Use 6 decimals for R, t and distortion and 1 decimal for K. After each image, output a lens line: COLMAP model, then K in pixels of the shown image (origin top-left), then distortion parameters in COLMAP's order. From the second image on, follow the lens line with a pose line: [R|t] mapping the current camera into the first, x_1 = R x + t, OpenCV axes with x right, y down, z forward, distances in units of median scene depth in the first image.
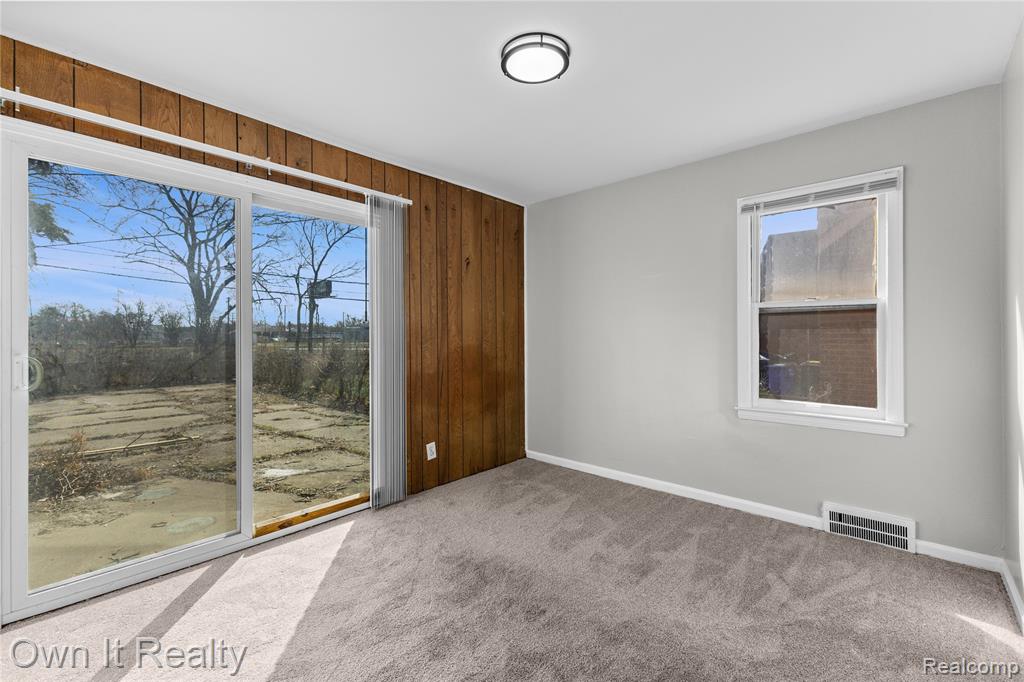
lens RADIAL K [[443.7, 0, 502.2], [0, 443.7, 338.0], [0, 0, 1]] dist [0.001138, 0.000006]
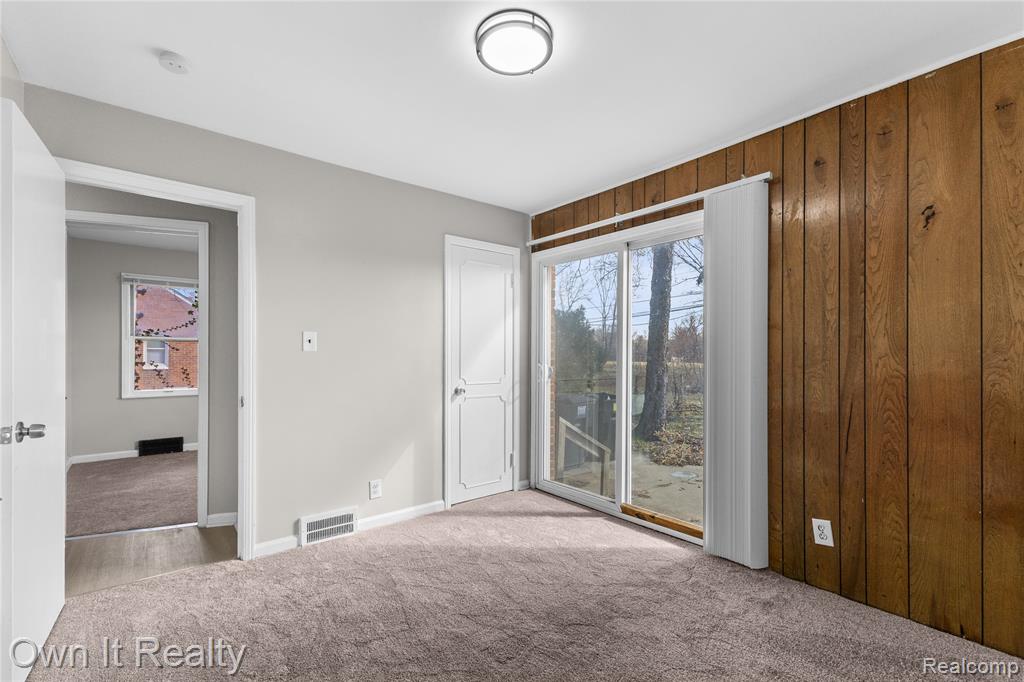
lens RADIAL K [[443.7, 0, 509.9], [0, 443.7, 350.9], [0, 0, 1]] dist [0.001138, 0.000006]
pose [[-0.149650, 0.000167, -0.988739, 0.559229], [-0.001738, 0.999998, 0.000432, -0.011095], [0.988738, 0.001783, -0.149649, 0.648843]]
